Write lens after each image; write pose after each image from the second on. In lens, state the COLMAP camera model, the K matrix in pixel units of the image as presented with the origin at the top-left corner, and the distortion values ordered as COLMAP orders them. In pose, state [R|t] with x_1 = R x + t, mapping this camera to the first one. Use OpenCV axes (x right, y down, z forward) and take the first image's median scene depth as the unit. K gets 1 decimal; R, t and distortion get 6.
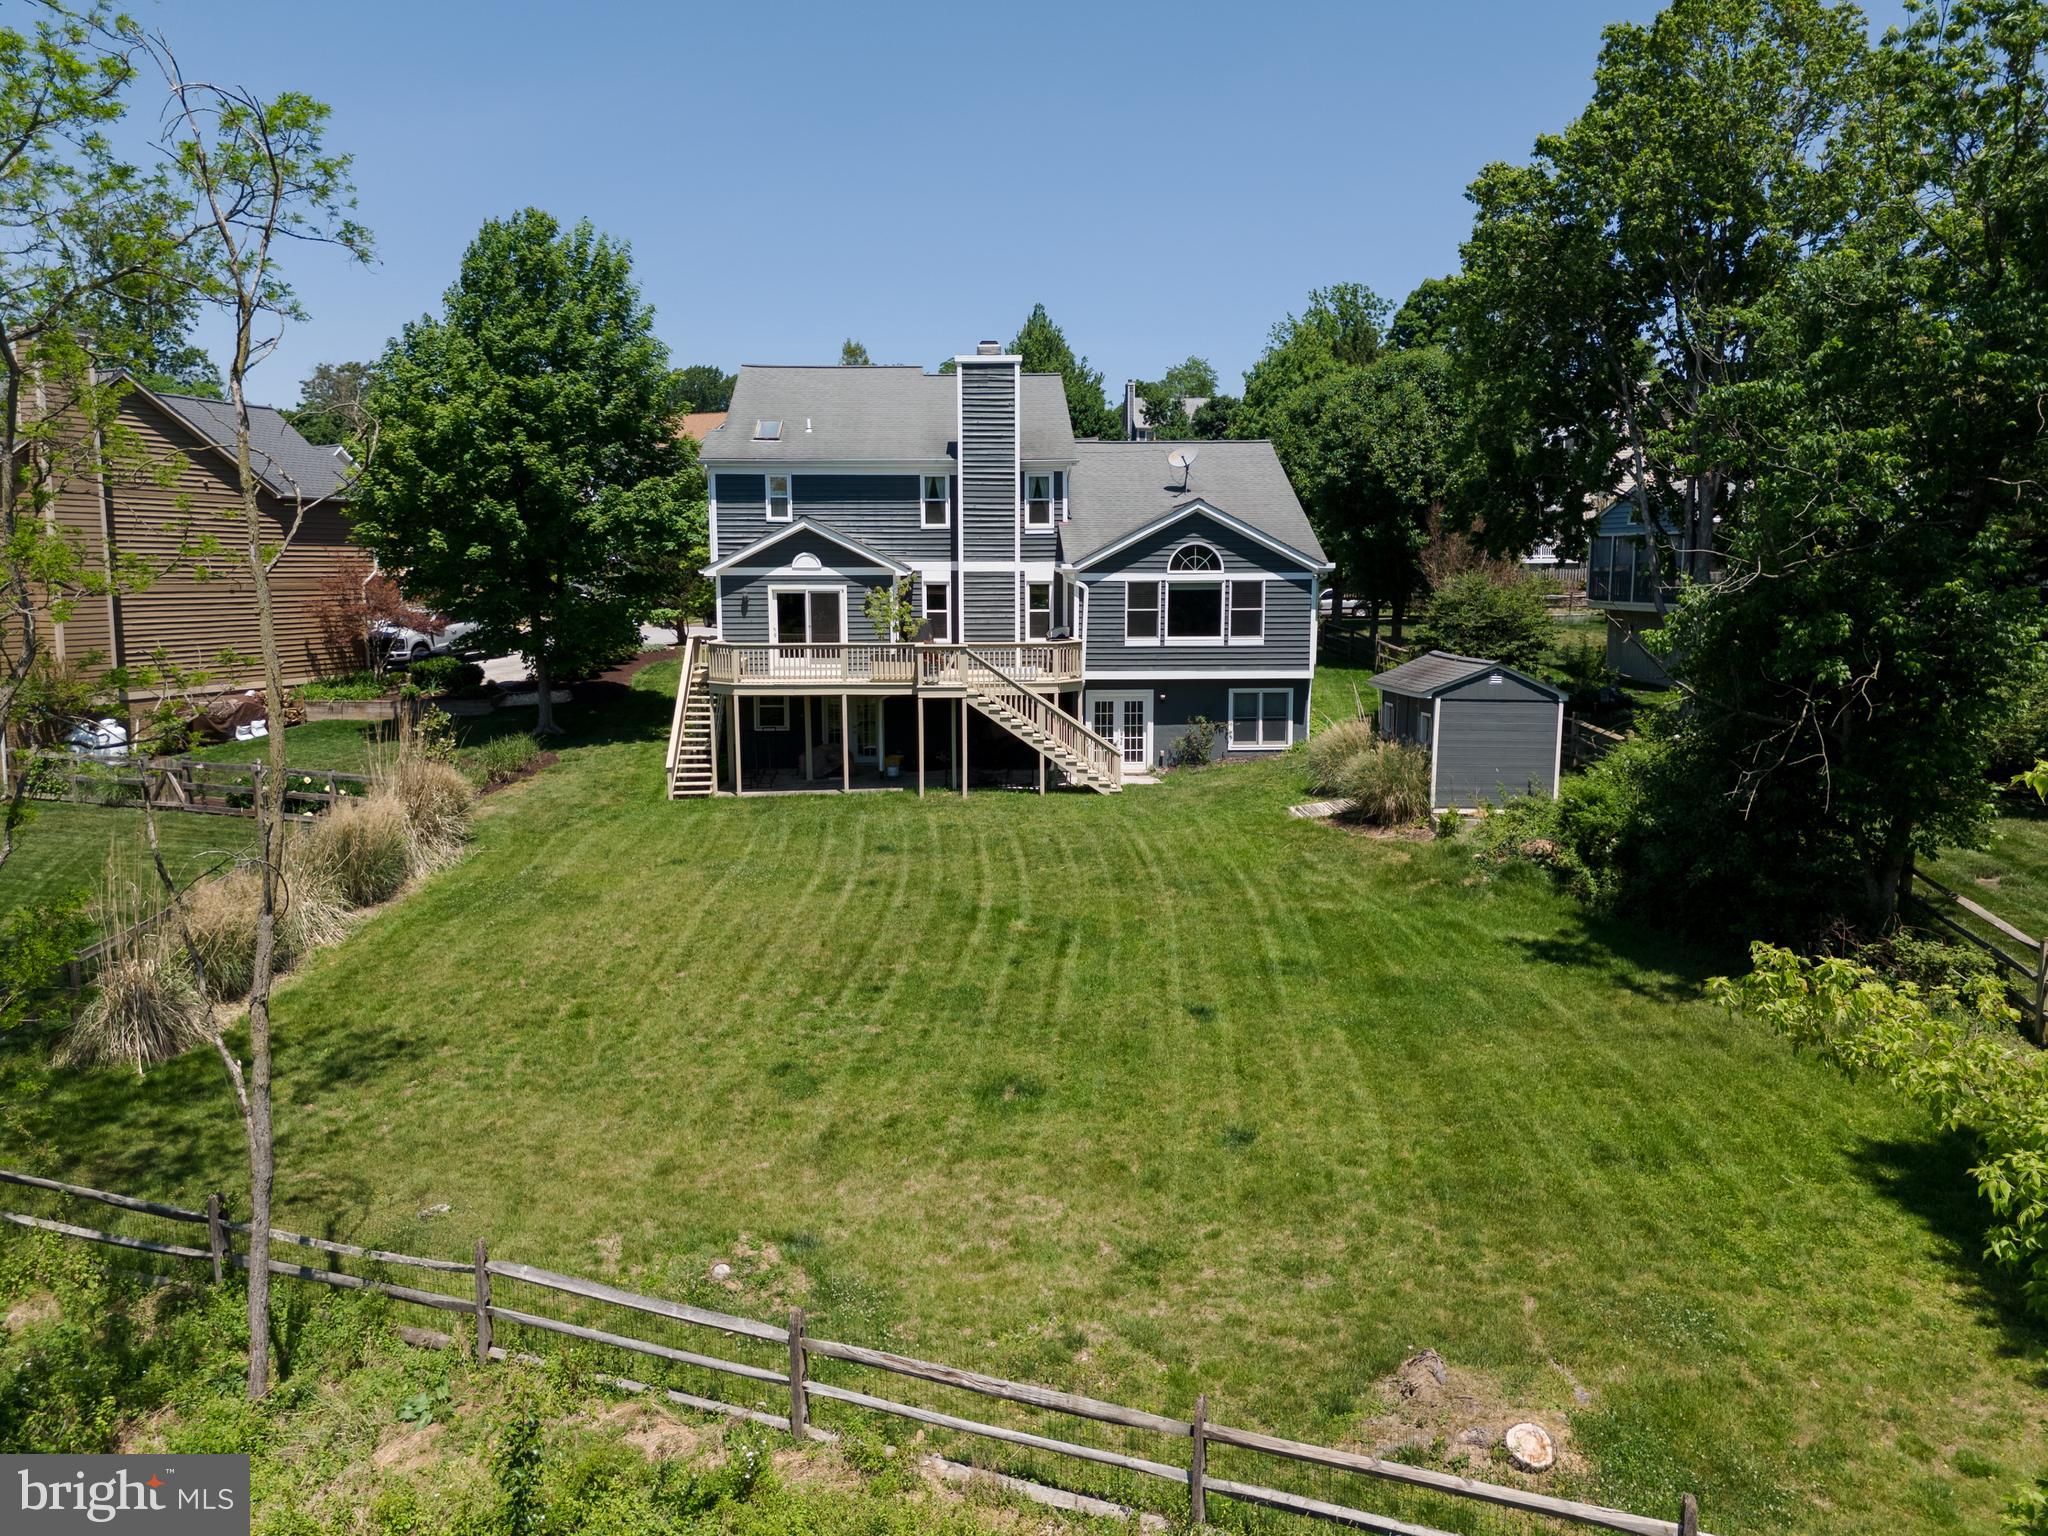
lens RADIAL K [[1533.6, 0, 1016.2], [0, 1533.6, 774.9], [0, 0, 1]] dist [0.062442, -0.056792]
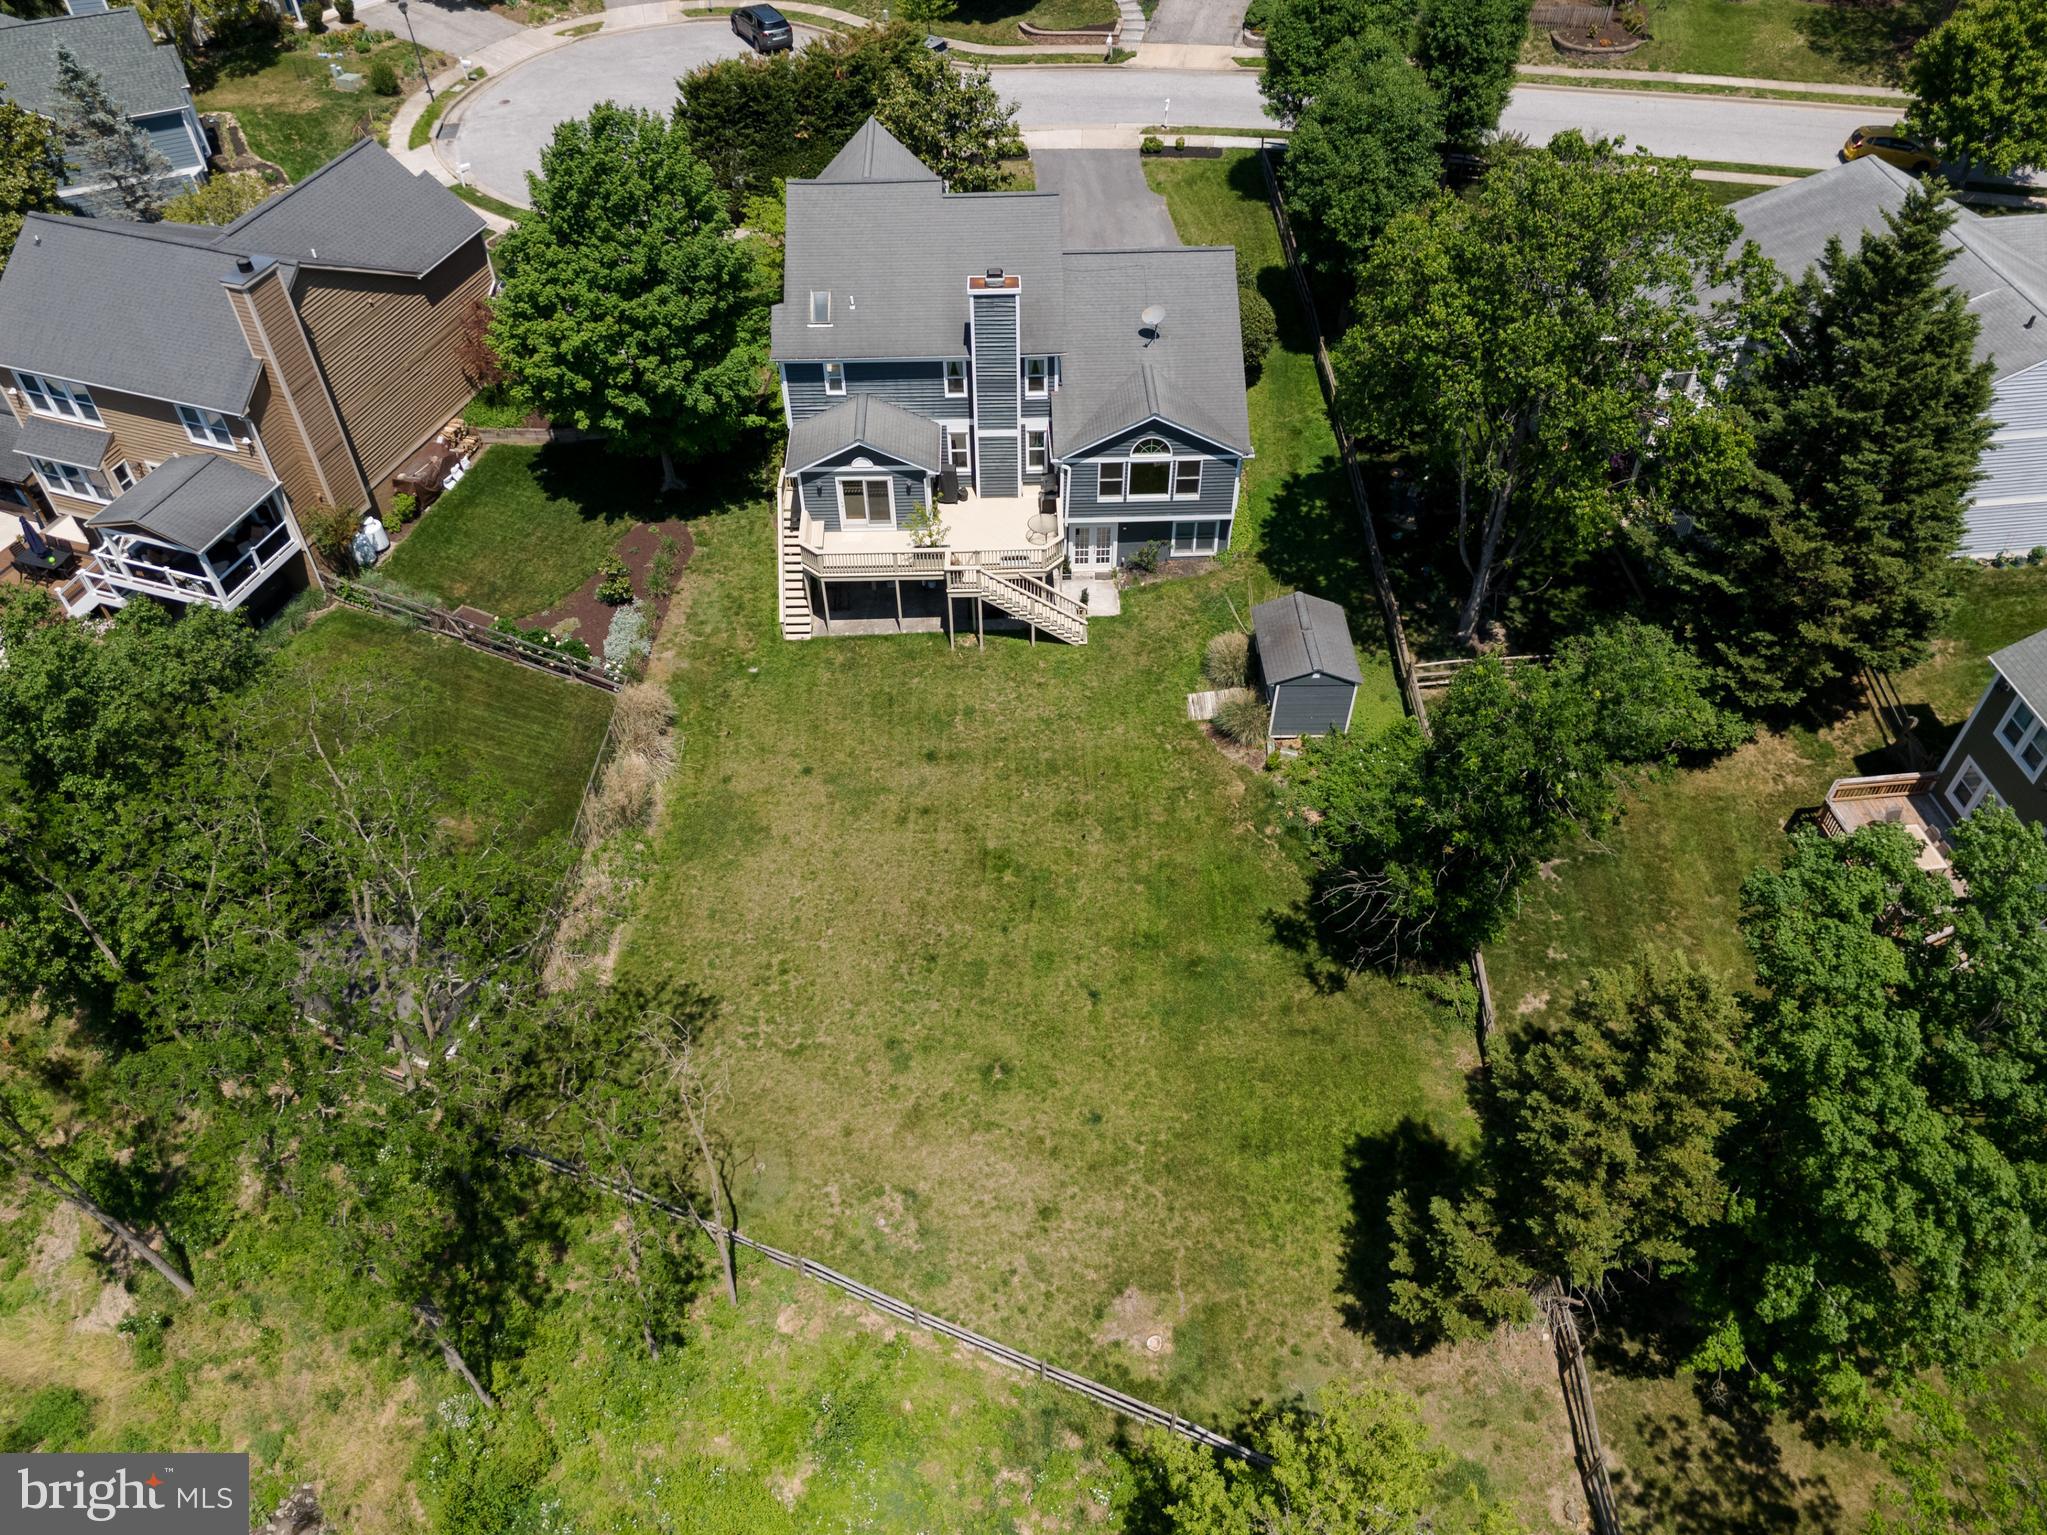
lens RADIAL K [[1532.8, 0, 1028.3], [0, 1532.8, 778.7], [0, 0, 1]] dist [0.062442, -0.056792]
pose [[0.999759, 0.012515, -0.018046, 0.037687], [0.001306, 0.786385, 0.617735, -0.744469], [0.021923, -0.617610, 0.786179, -0.232732]]
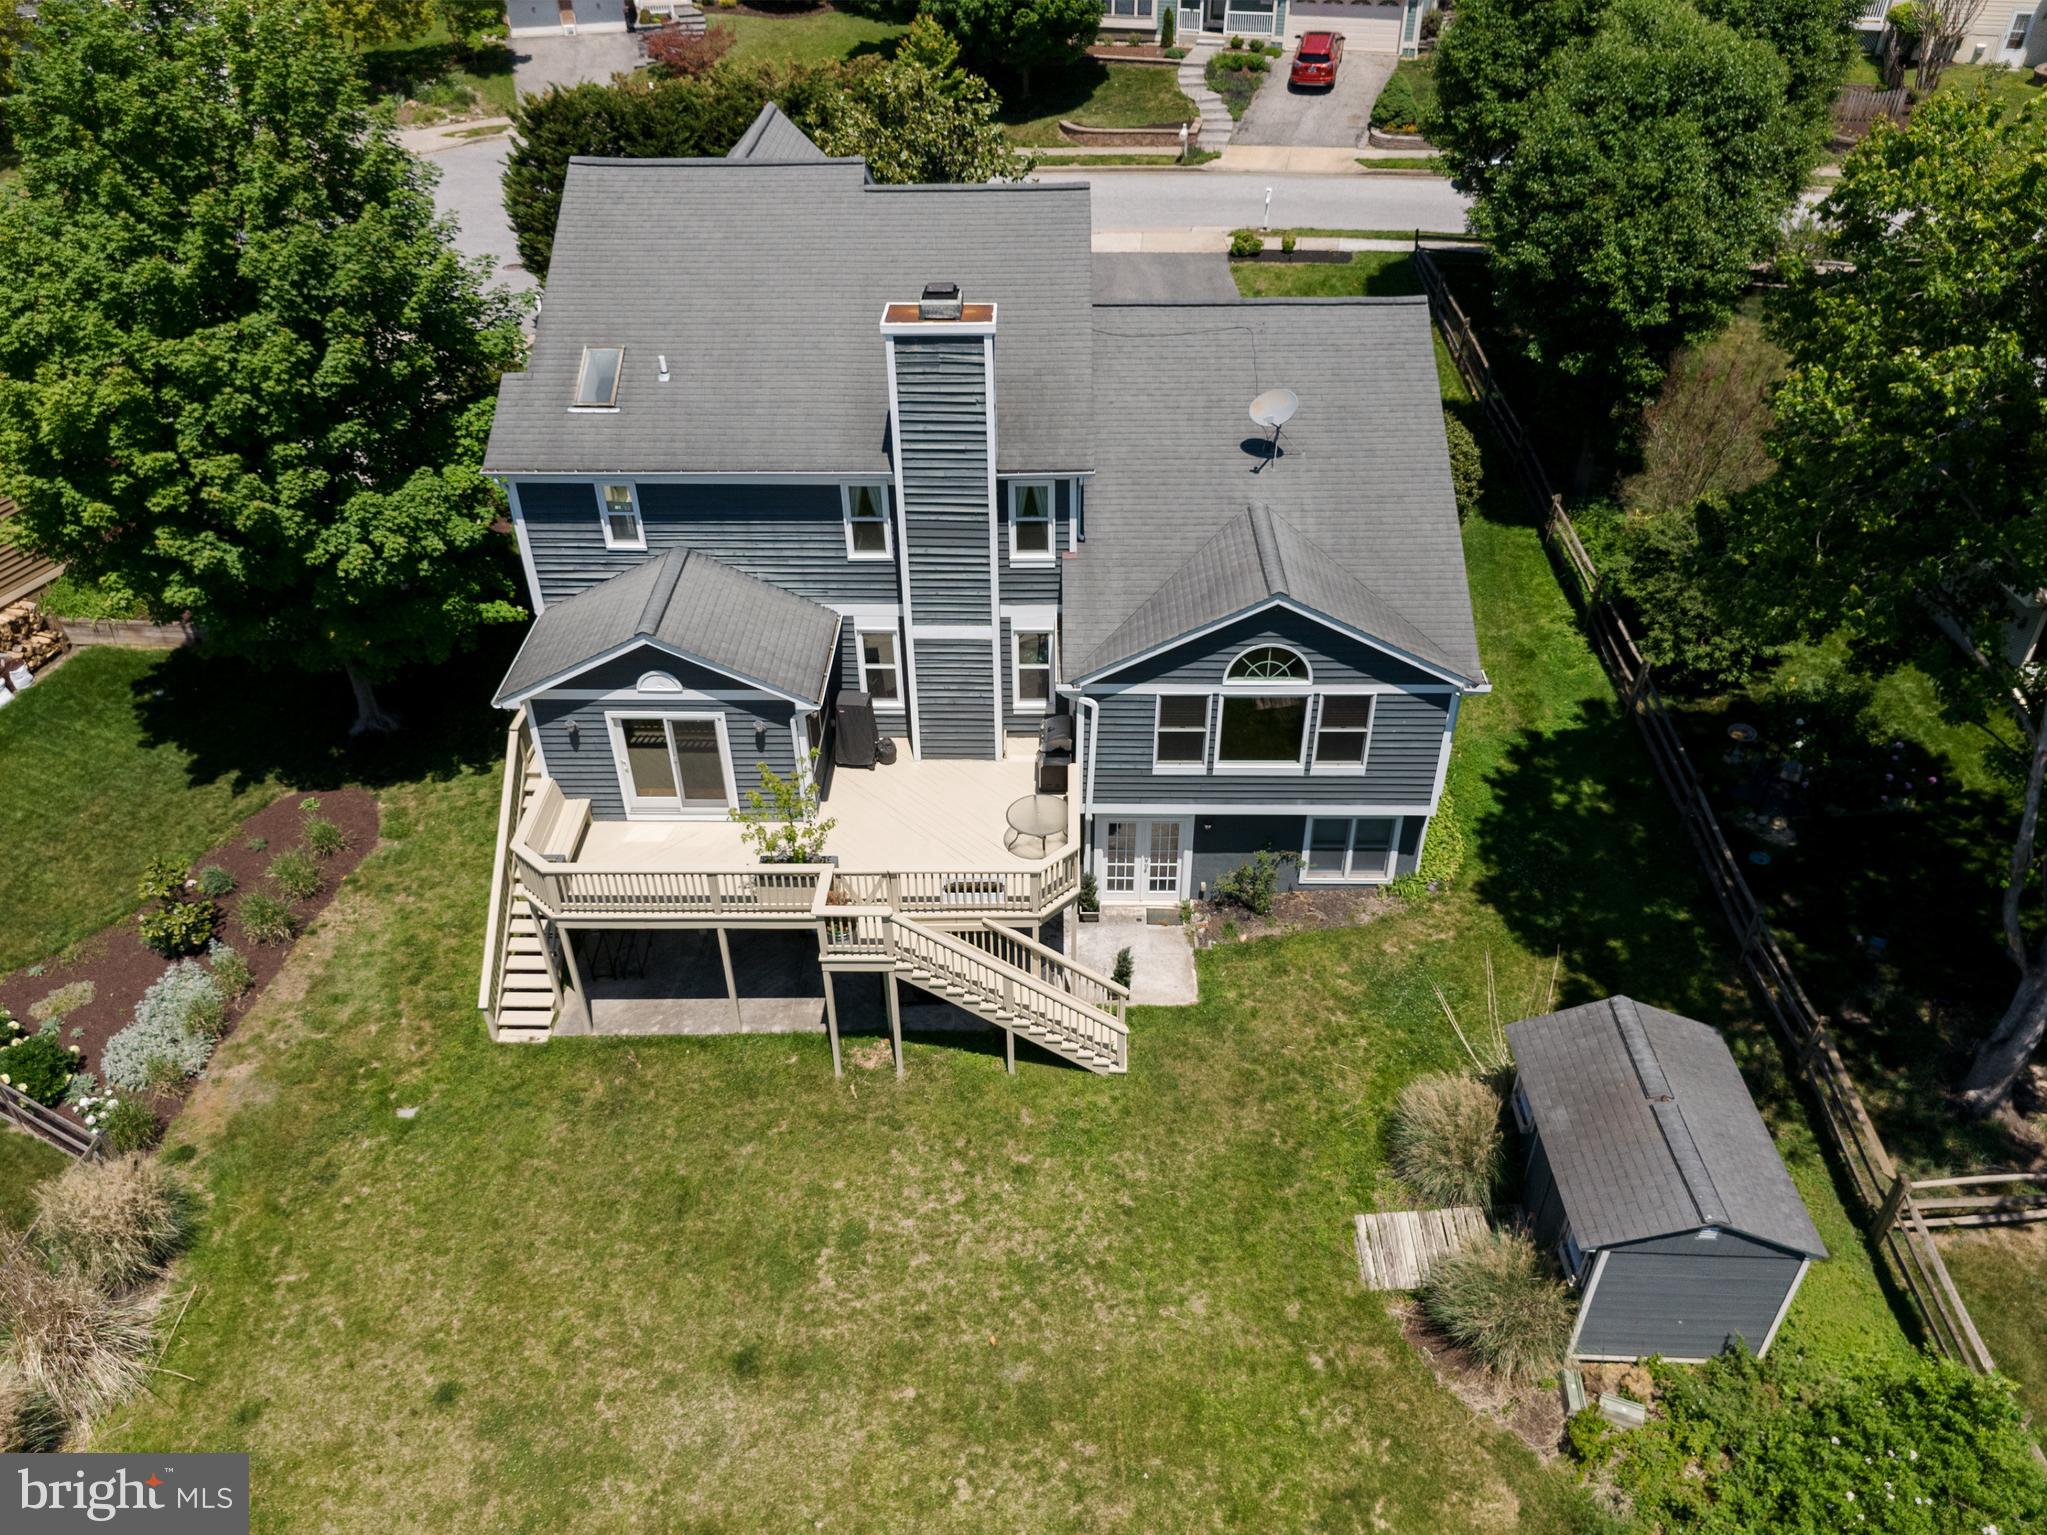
lens RADIAL K [[1532.8, 0, 1025.0], [0, 1532.8, 768.9], [0, 0, 1]] dist [0.062442, -0.056792]
pose [[0.997505, 0.034102, -0.061812, 0.057220], [-0.000515, 0.879078, 0.476677, -0.407520], [0.070593, -0.475456, 0.876903, 0.419431]]
